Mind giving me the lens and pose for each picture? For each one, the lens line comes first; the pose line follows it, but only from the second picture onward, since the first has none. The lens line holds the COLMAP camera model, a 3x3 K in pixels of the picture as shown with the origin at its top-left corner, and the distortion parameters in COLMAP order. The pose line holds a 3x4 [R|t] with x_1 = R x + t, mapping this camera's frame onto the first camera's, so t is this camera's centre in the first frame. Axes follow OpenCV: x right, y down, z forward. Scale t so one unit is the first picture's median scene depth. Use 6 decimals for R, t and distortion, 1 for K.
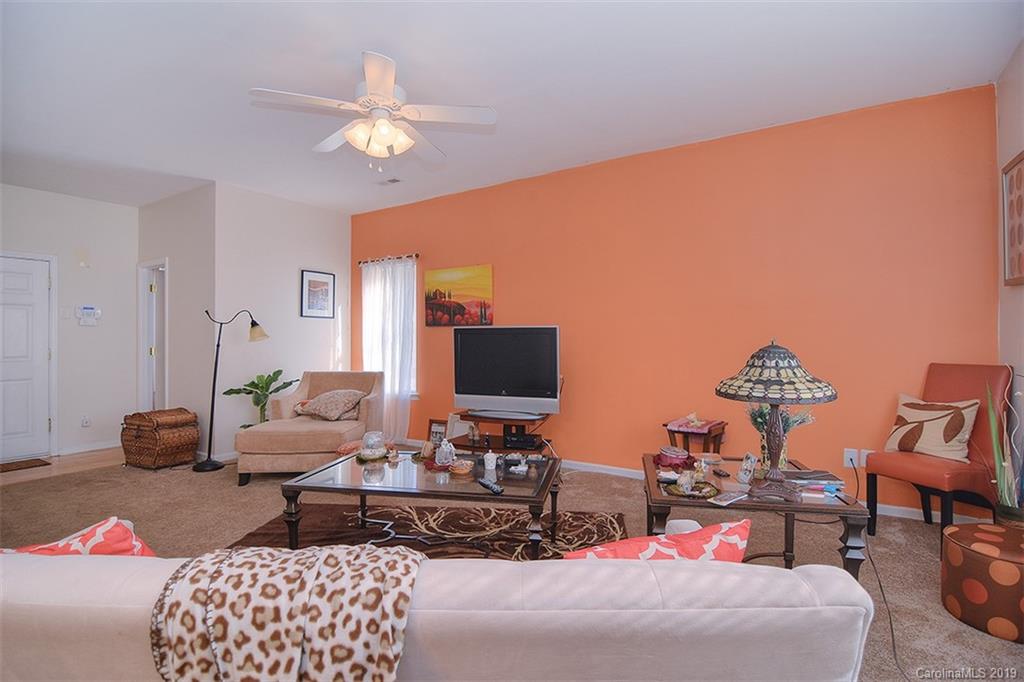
lens RADIAL K [[499.6, 0, 519.0], [0, 499.6, 336.3], [0, 0, 1]] dist [-0.006480, -0.008853]
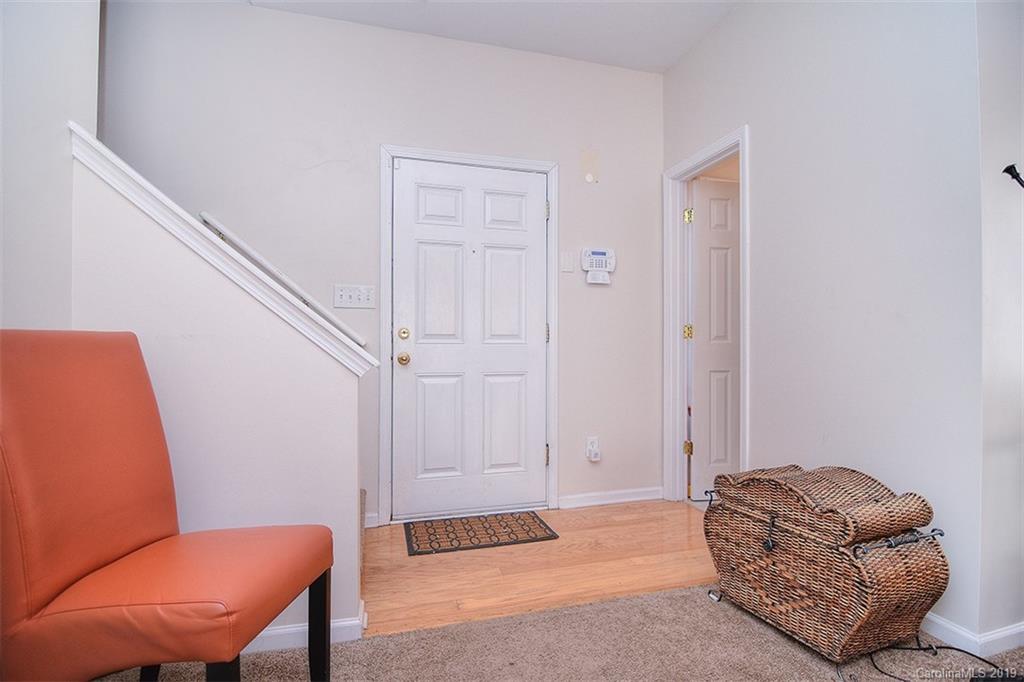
lens RADIAL K [[499.6, 0, 512.8], [0, 499.6, 347.5], [0, 0, 1]] dist [-0.006480, -0.008853]
pose [[0.747189, 0.007298, -0.664571, -0.591506], [-0.002621, 0.999964, 0.008035, 0.049203], [0.664606, -0.004262, 0.747181, 0.532828]]
